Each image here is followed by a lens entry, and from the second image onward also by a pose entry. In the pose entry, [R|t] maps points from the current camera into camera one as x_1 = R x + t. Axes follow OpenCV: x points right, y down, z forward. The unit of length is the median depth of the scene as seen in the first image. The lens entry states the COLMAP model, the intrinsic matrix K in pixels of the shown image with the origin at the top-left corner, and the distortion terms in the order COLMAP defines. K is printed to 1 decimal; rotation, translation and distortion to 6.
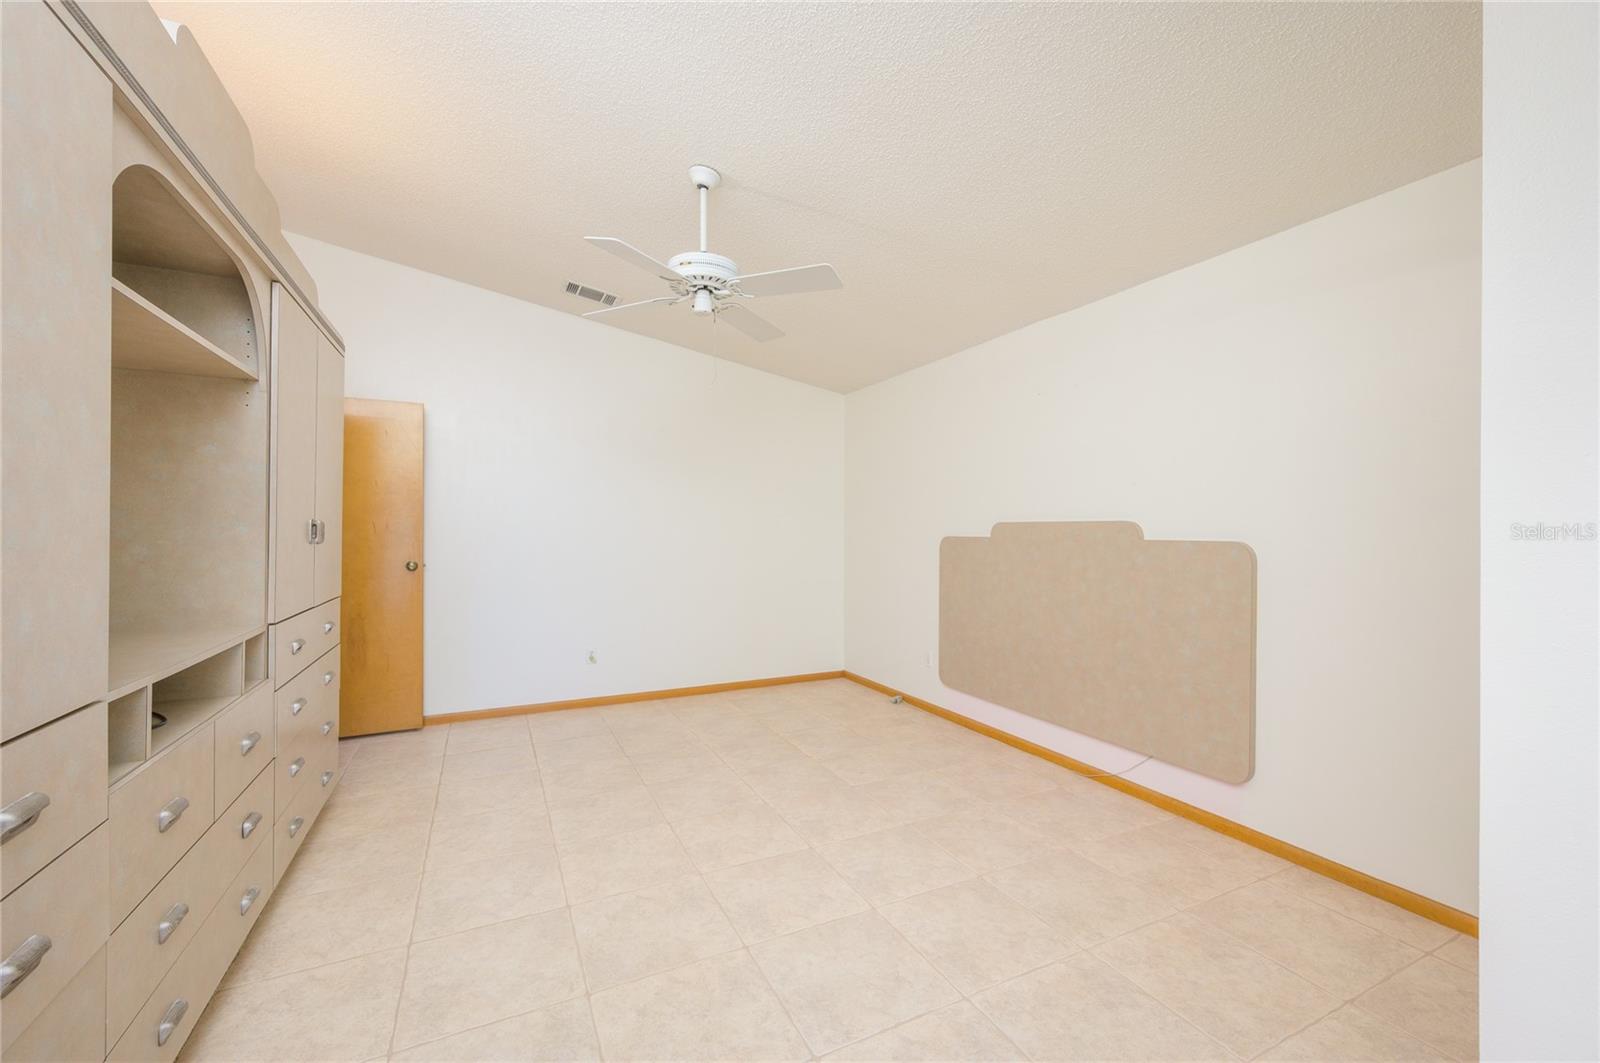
lens RADIAL K [[639.4, 0, 797.1], [0, 639.4, 531.5], [0, 0, 1]] dist [0.001148, 0.000293]
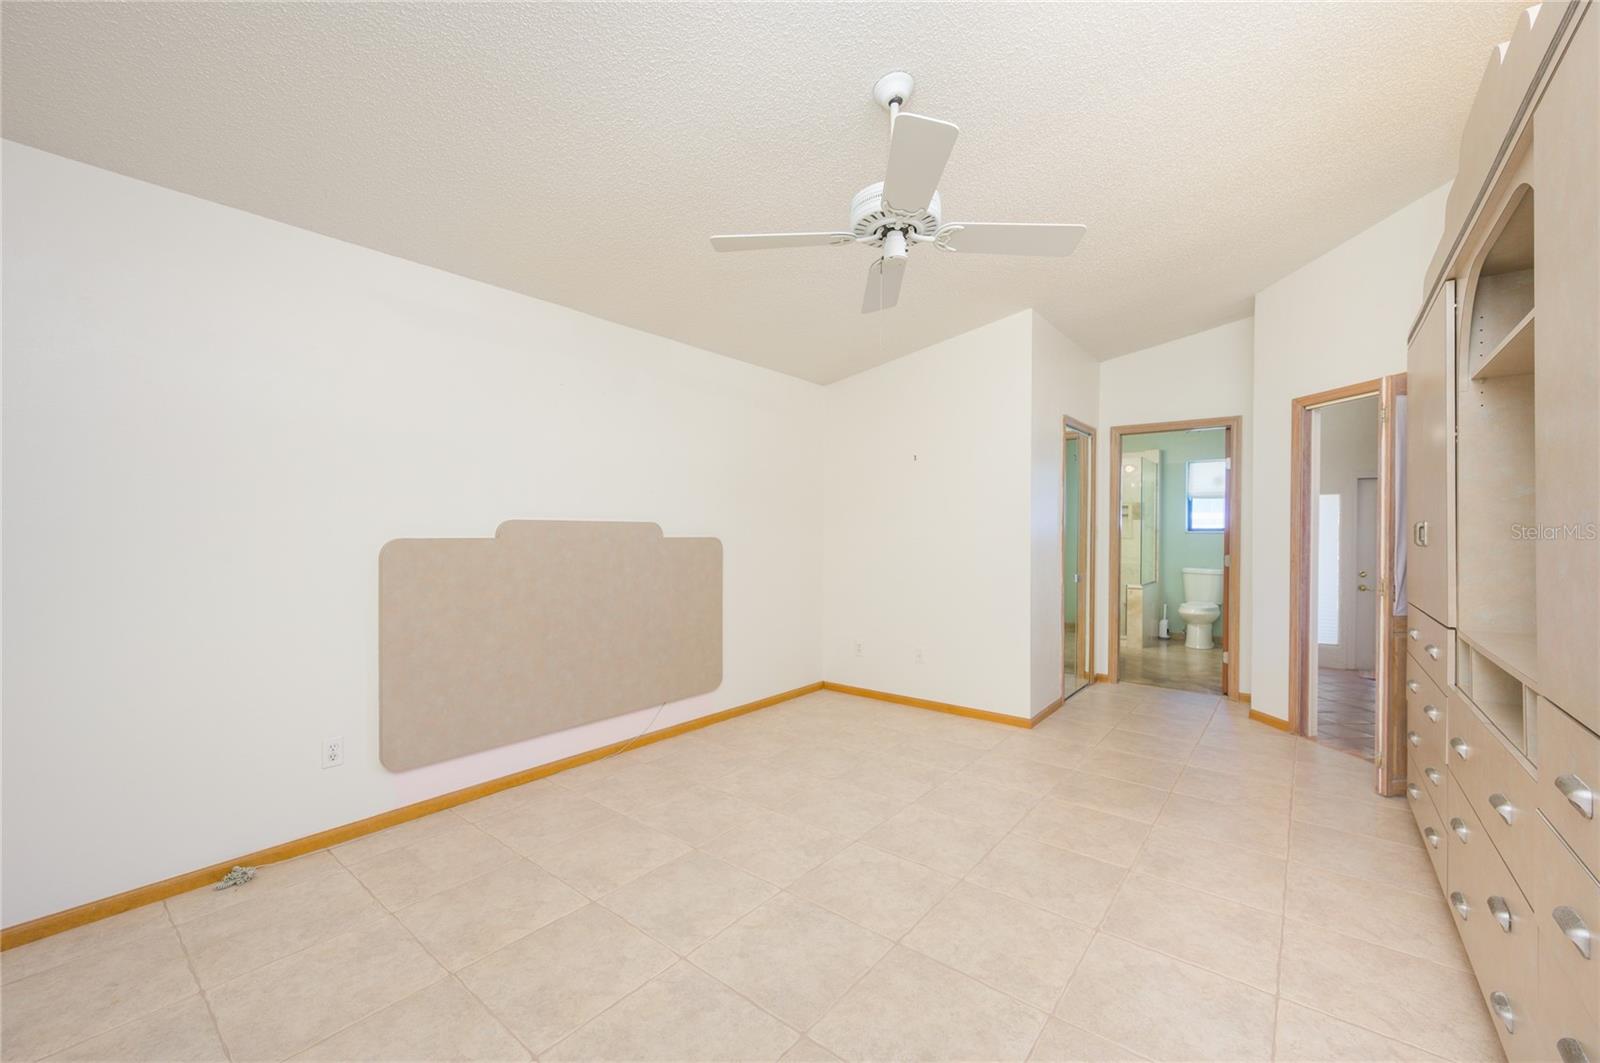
lens RADIAL K [[639.4, 0, 797.1], [0, 639.4, 531.5], [0, 0, 1]] dist [0.001148, 0.000293]
pose [[-0.421172, -0.005586, 0.906964, -0.740122], [-0.000233, 0.999982, 0.006051, -0.006463], [-0.906981, 0.002337, -0.421165, 1.299019]]
